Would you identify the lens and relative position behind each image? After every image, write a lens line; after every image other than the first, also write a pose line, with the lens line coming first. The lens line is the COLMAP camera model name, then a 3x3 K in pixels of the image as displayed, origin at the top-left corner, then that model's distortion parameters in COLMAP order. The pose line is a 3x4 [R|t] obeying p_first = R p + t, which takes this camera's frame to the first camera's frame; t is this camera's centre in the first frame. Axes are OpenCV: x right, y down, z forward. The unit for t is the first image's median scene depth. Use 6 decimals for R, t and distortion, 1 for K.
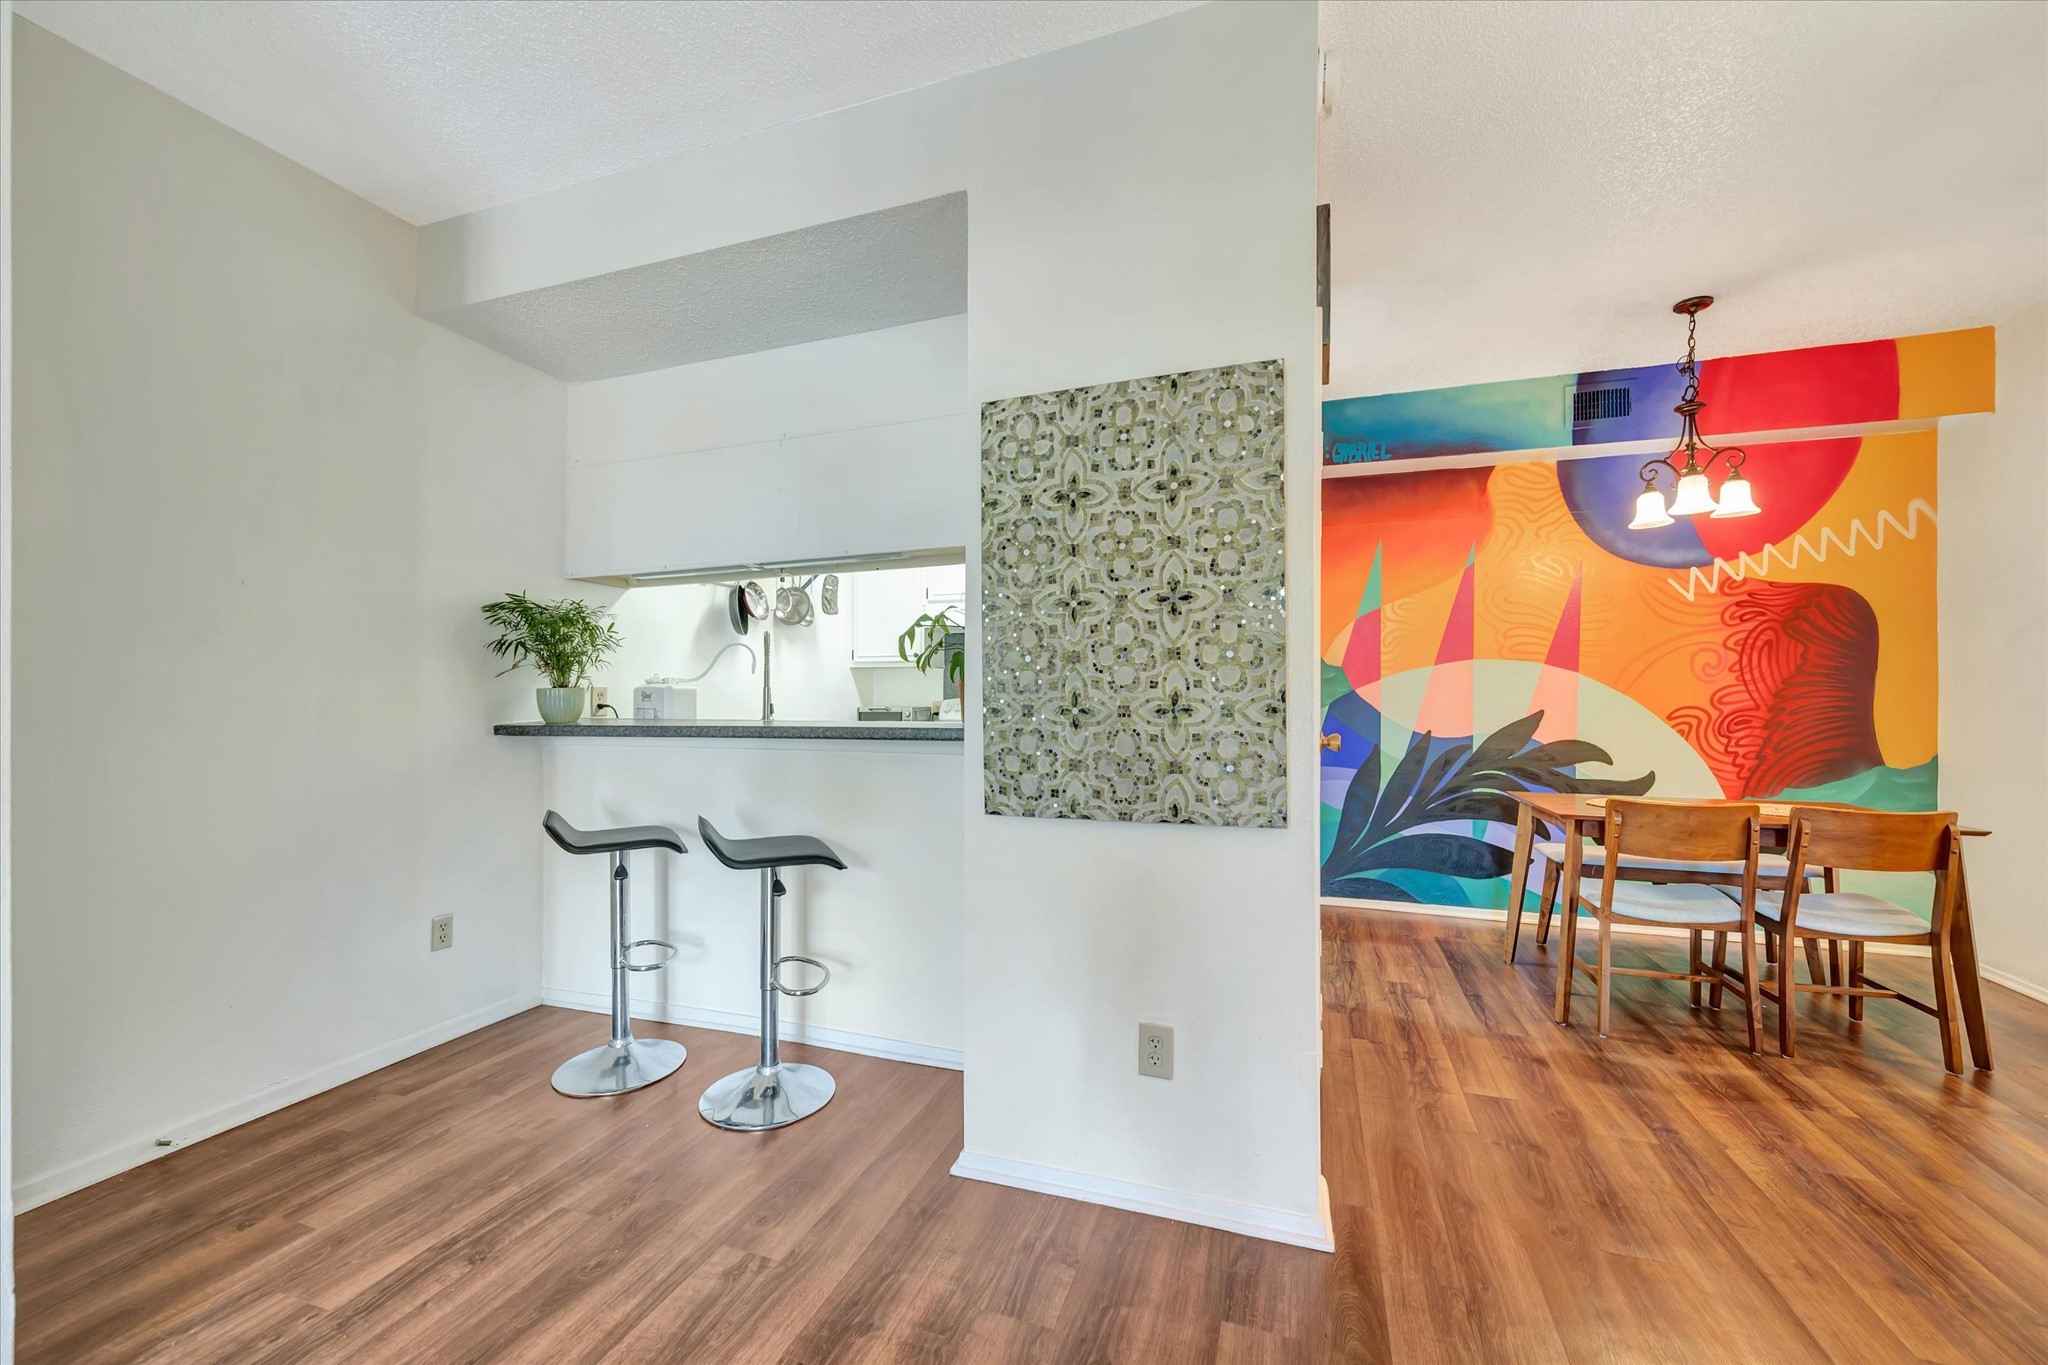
lens RADIAL K [[811.2, 0, 1028.6], [0, 811.2, 703.7], [0, 0, 1]] dist [0.002271, 0.000179]
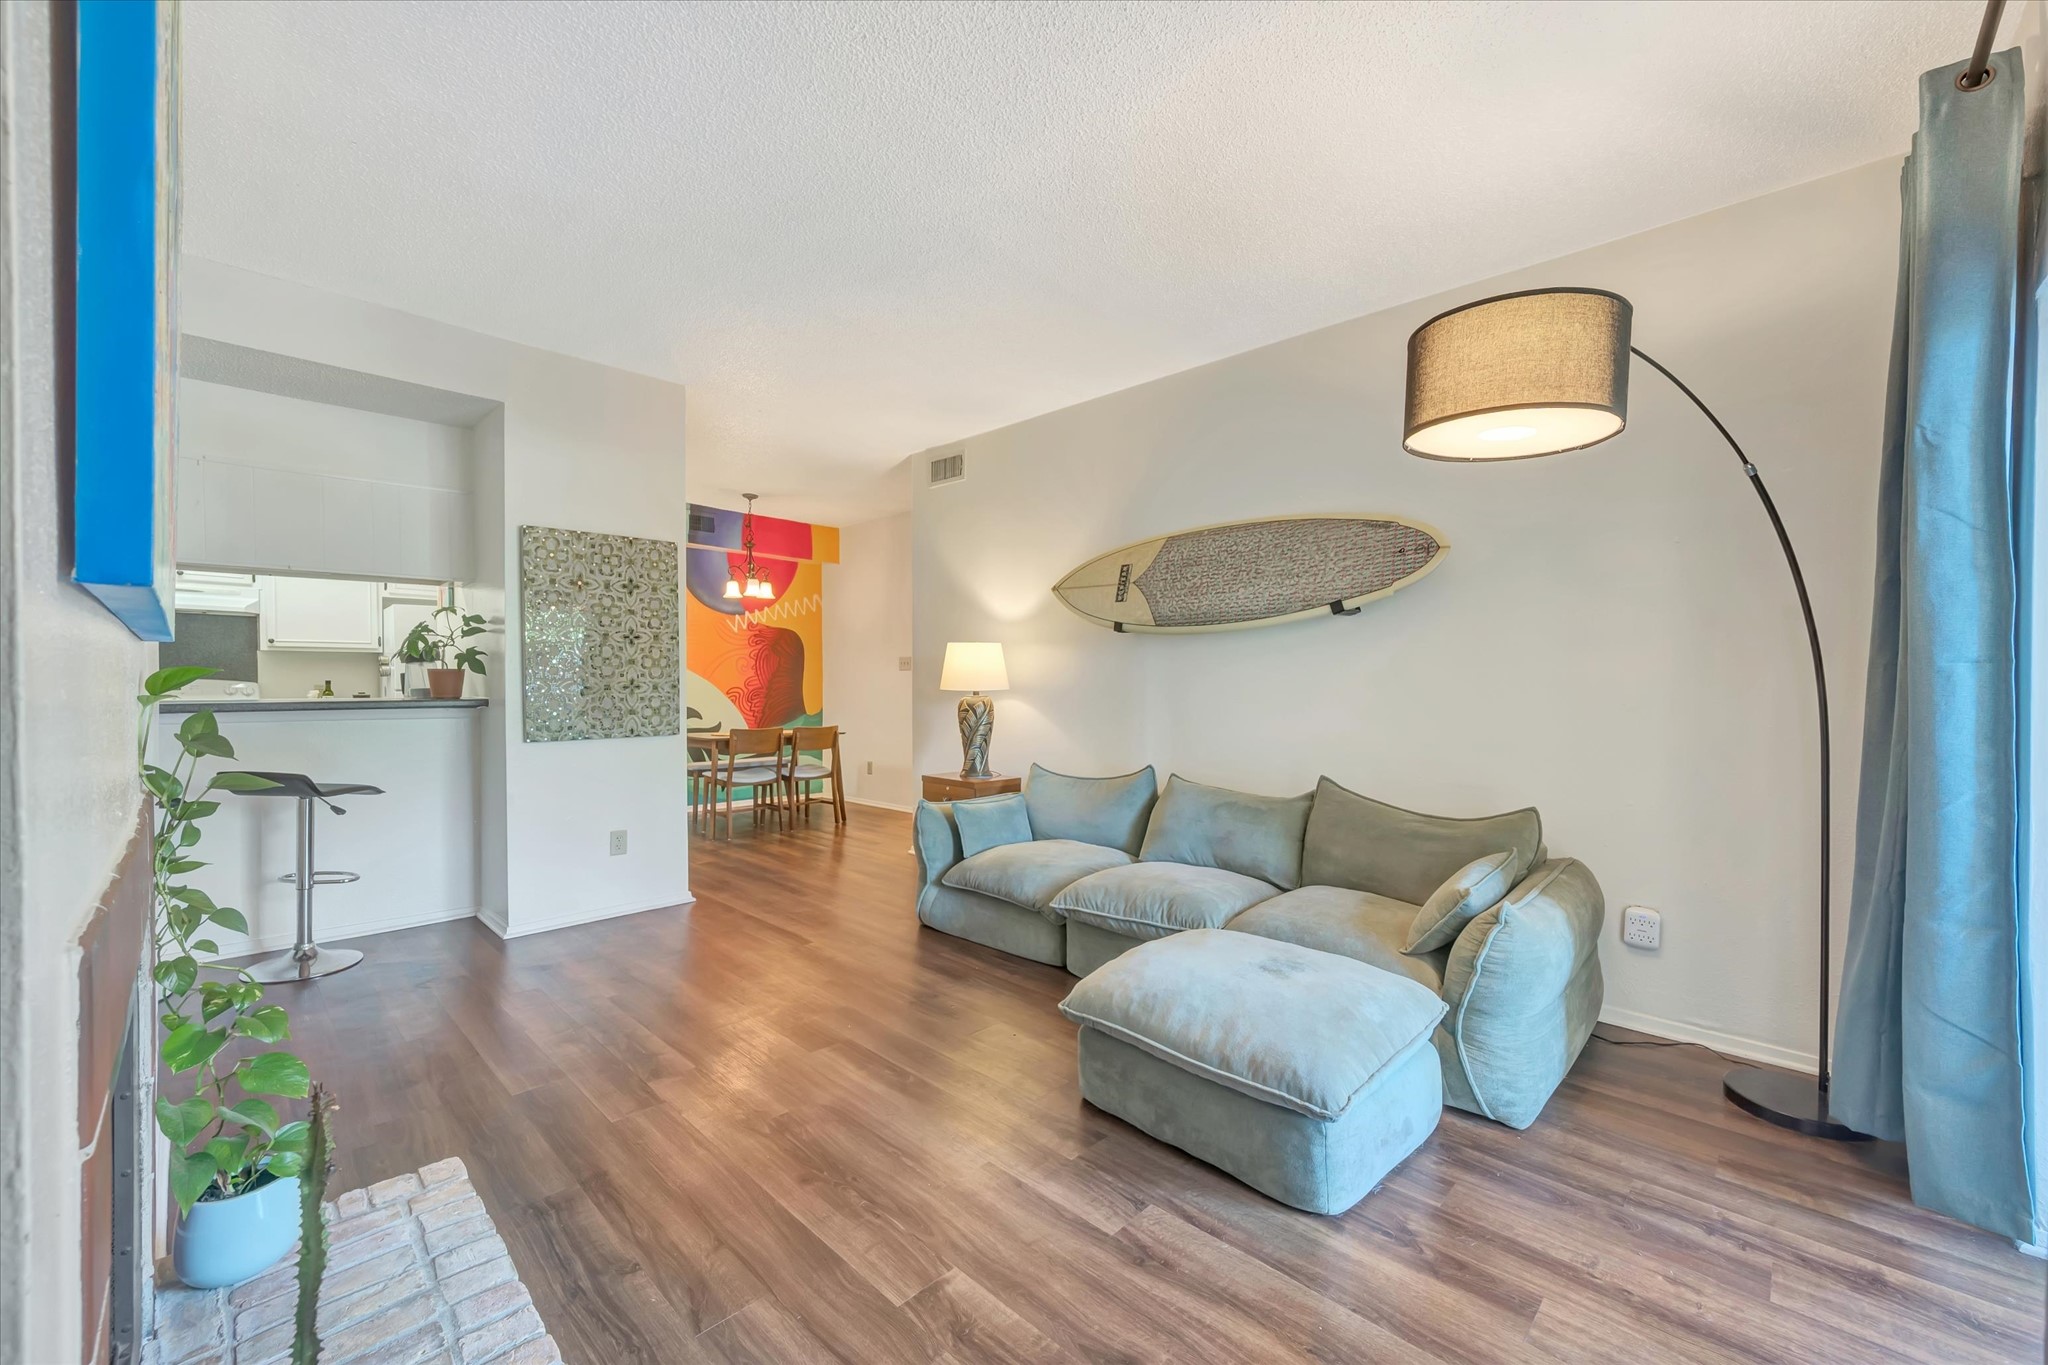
lens RADIAL K [[809.5, 0, 1028.4], [0, 809.5, 674.1], [0, 0, 1]] dist [-0.006310, -0.000245]
pose [[0.418024, 0.012054, 0.908356, -1.328744], [0.006580, 0.999846, -0.016296, 0.016113], [-0.908412, 0.012789, 0.417880, -0.891610]]
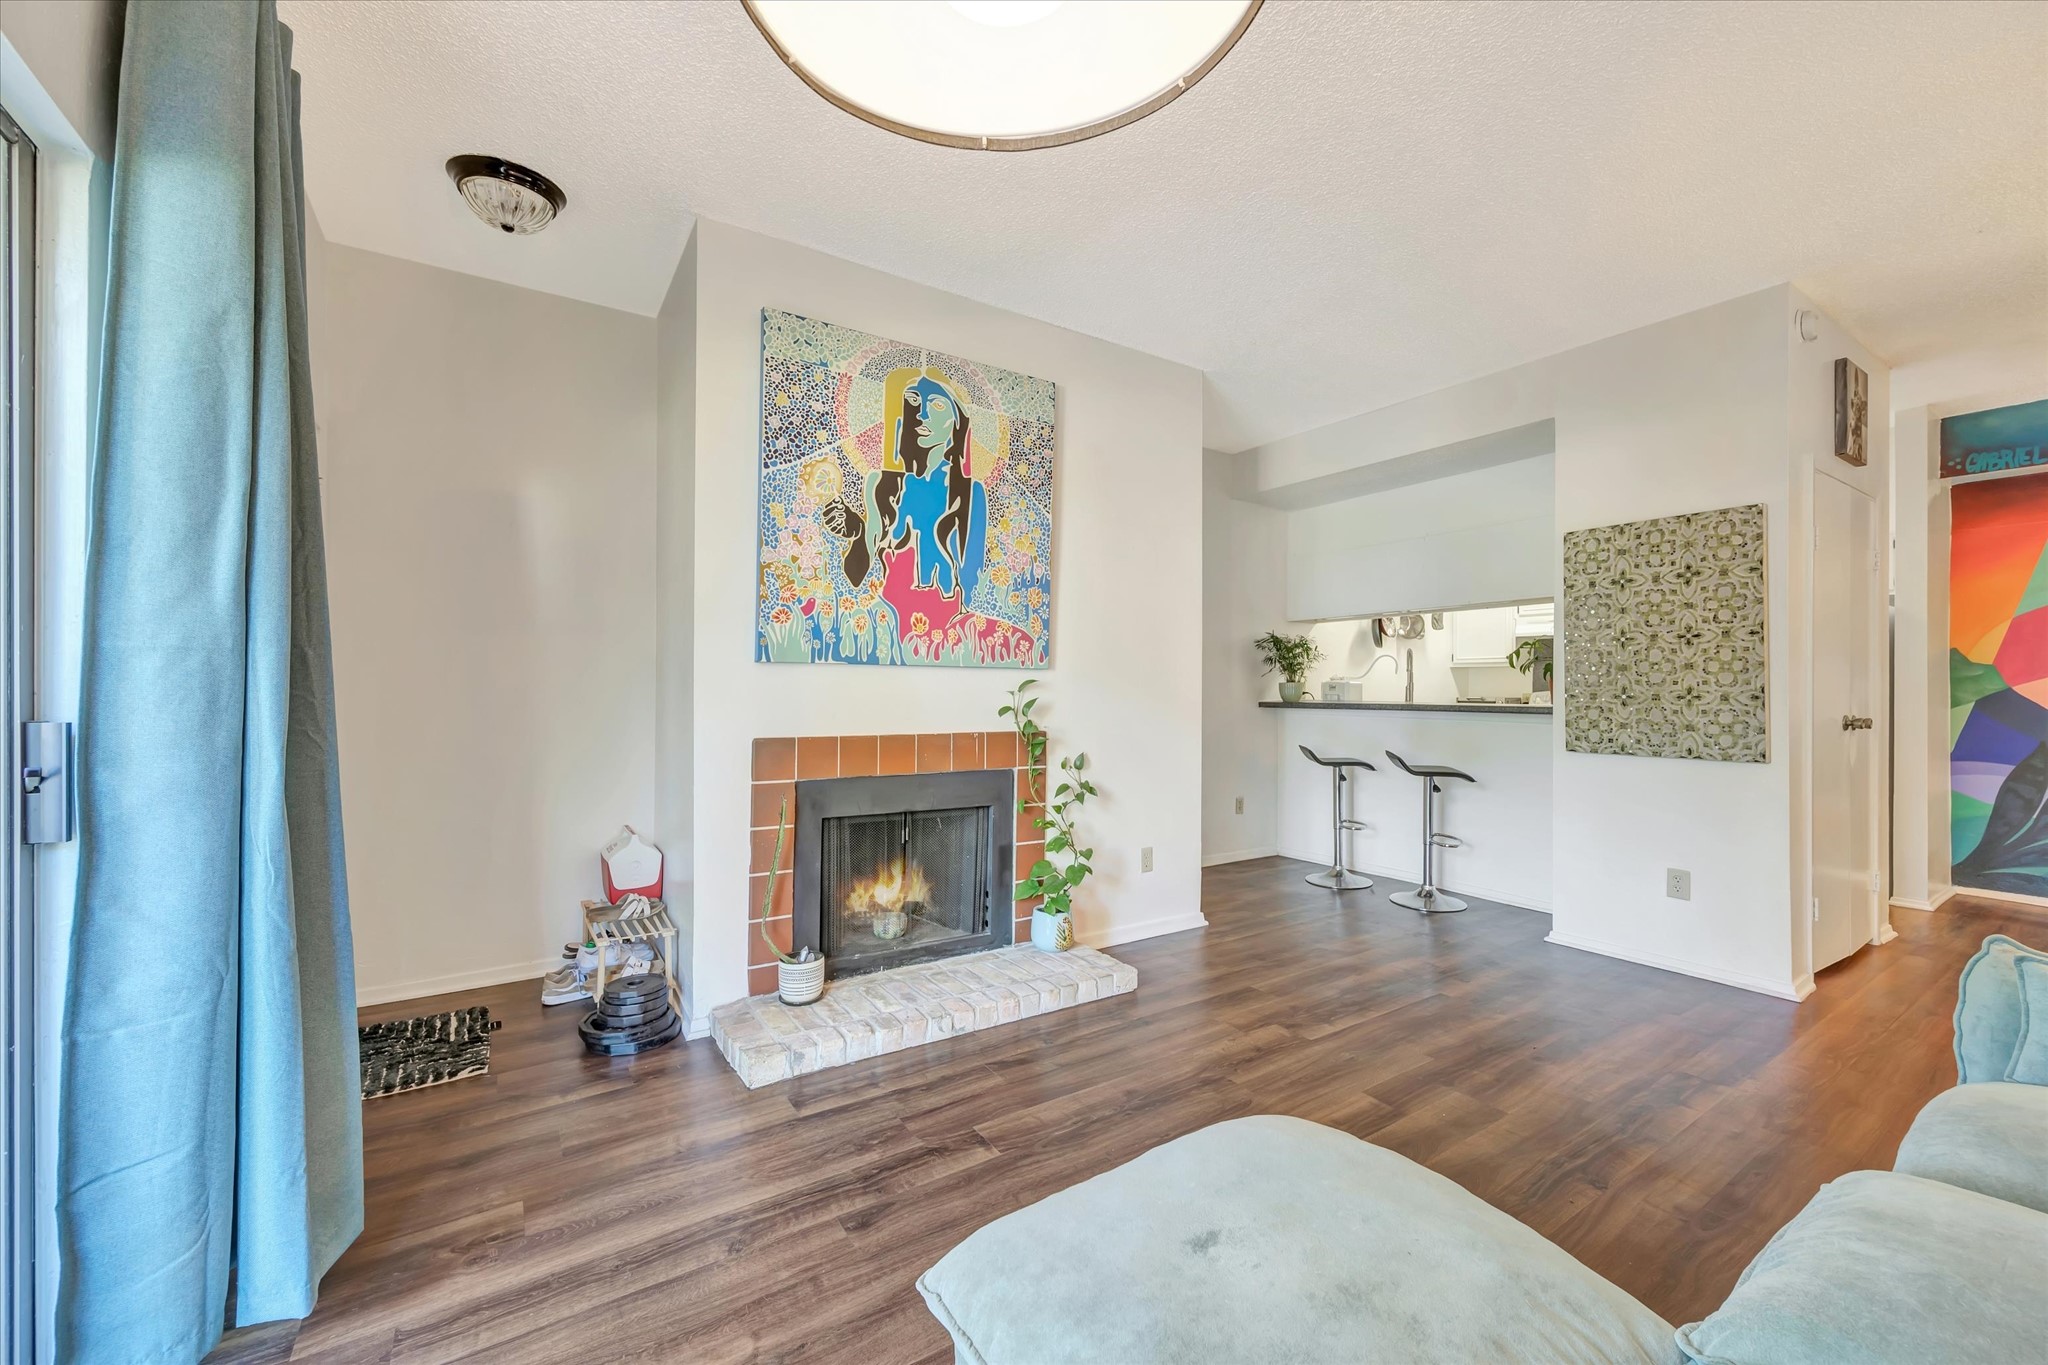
lens RADIAL K [[806.3, 0, 1026.2], [0, 806.3, 673.2], [0, 0, 1]] dist [-0.000609, -0.000109]
pose [[0.791756, -0.002255, -0.610834, 0.100778], [-0.015574, 0.999594, -0.023877, 0.020484], [0.610639, 0.028417, 0.791399, -1.296623]]
